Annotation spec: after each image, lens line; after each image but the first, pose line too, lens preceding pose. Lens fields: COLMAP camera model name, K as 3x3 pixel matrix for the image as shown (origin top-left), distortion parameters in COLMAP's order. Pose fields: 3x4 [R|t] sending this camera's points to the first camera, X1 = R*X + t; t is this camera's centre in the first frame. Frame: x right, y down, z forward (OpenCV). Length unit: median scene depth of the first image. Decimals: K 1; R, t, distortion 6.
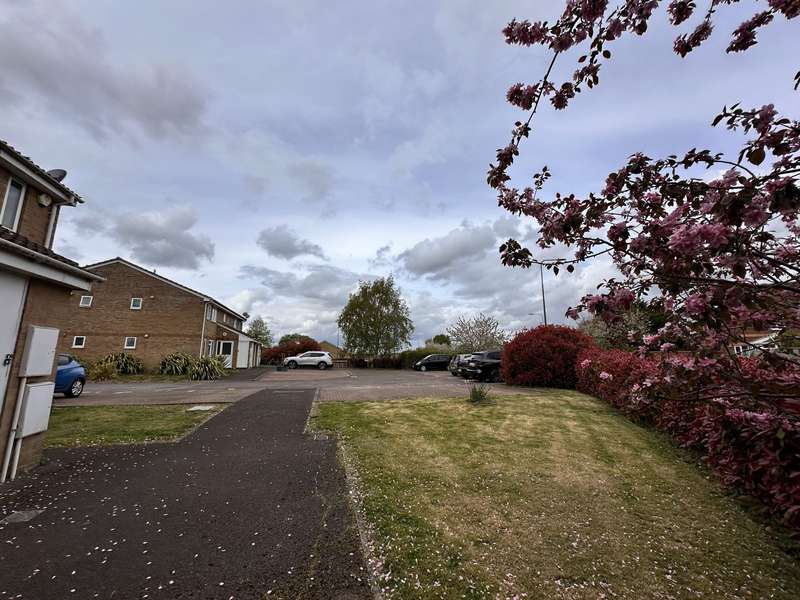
lens RADIAL K [[317.8, 0, 401.6], [0, 317.8, 298.0], [0, 0, 1]] dist [-0.002379, -0.000309]
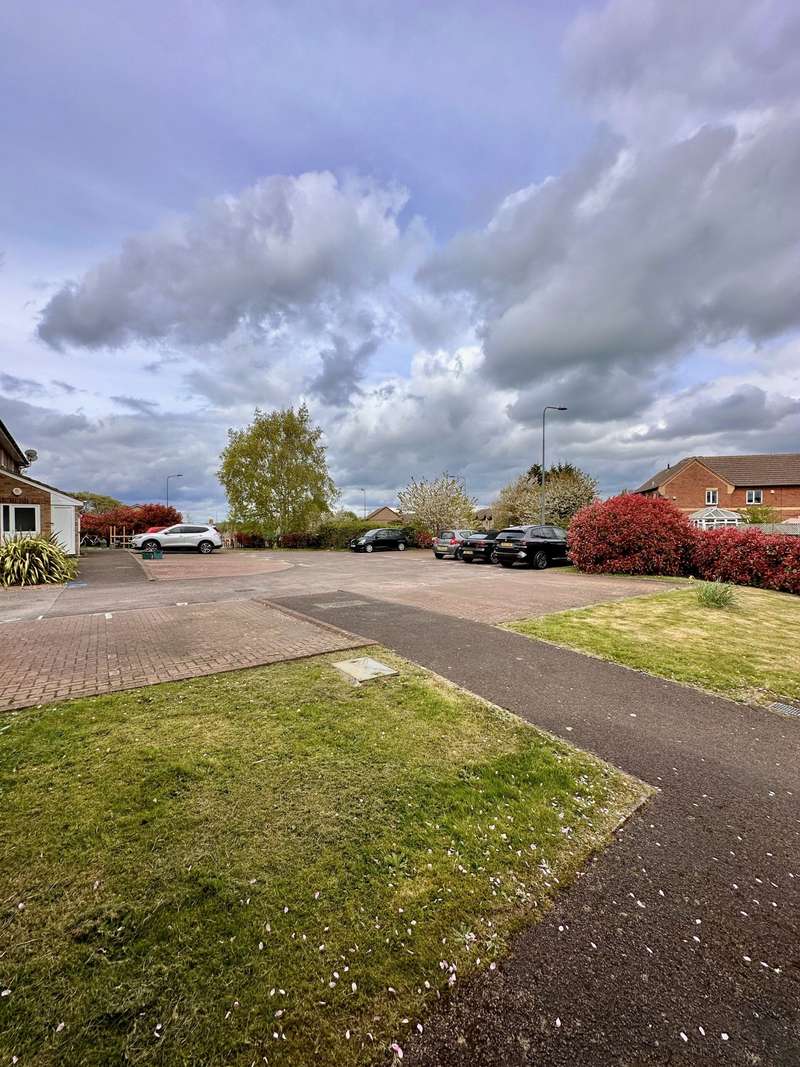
lens RADIAL K [[423.8, 0, 400.2], [0, 423.8, 535.0], [0, 0, 1]] dist [-0.002379, -0.000309]
pose [[0.927971, -0.007059, 0.372584, -0.215345], [-0.066815, 0.980467, 0.184987, 0.015130], [-0.366613, -0.196557, 0.909374, 0.132792]]
